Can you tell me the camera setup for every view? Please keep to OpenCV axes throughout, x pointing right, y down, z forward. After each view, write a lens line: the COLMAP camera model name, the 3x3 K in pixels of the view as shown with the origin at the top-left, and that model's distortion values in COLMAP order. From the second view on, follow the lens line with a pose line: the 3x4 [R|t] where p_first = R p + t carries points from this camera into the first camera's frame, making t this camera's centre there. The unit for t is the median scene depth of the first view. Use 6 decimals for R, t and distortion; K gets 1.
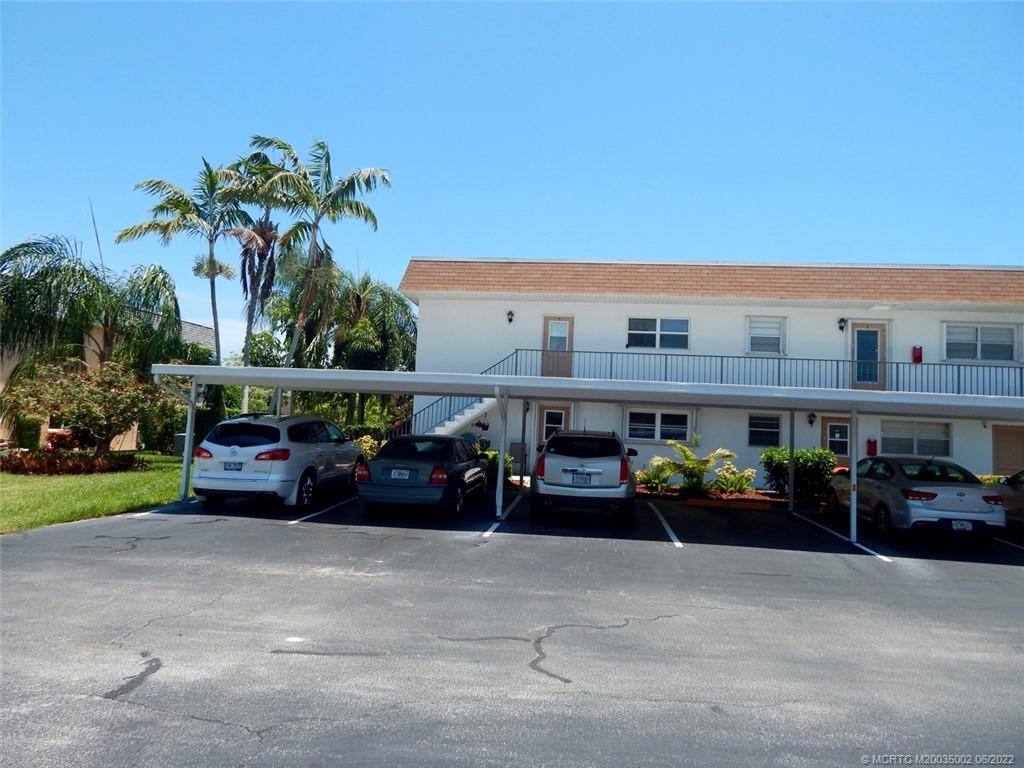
lens RADIAL K [[690.4, 0, 533.2], [0, 690.4, 377.7], [0, 0, 1]] dist [0.028759, -0.004583]
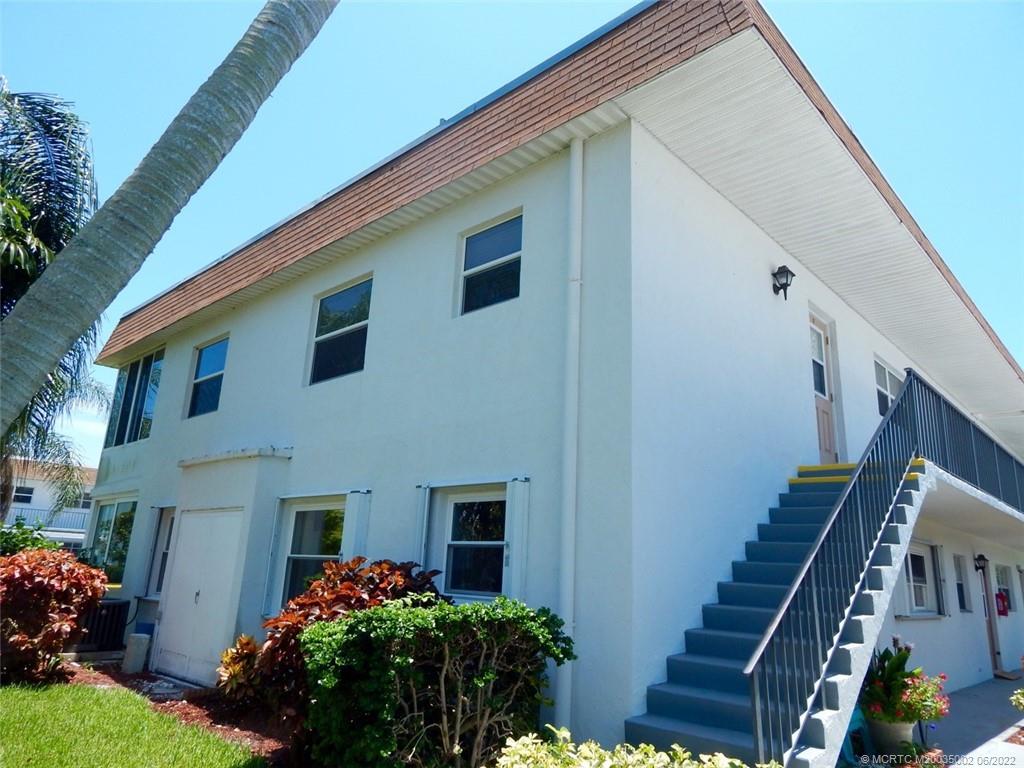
lens RADIAL K [[679.2, 0, 517.0], [0, 679.2, 382.9], [0, 0, 1]] dist [0.025273, -0.003828]
pose [[0.607356, 0.192247, 0.770817, -0.402621], [-0.092492, 0.980791, -0.171738, 0.043189], [-0.789027, 0.033011, 0.613471, 0.914645]]
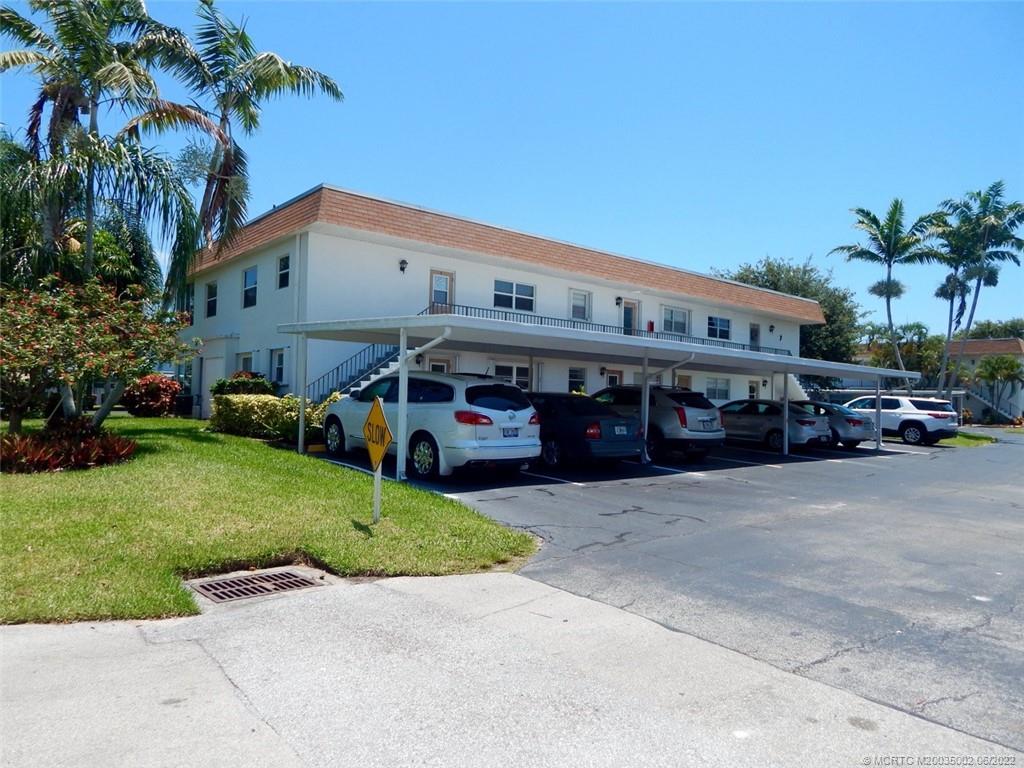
lens RADIAL K [[679.2, 0, 517.0], [0, 679.2, 382.9], [0, 0, 1]] dist [0.025273, -0.003828]
pose [[0.689967, -0.011079, 0.723756, -0.632655], [-0.058692, 0.995734, 0.071194, -0.001939], [-0.721457, -0.091600, 0.686373, 0.220795]]
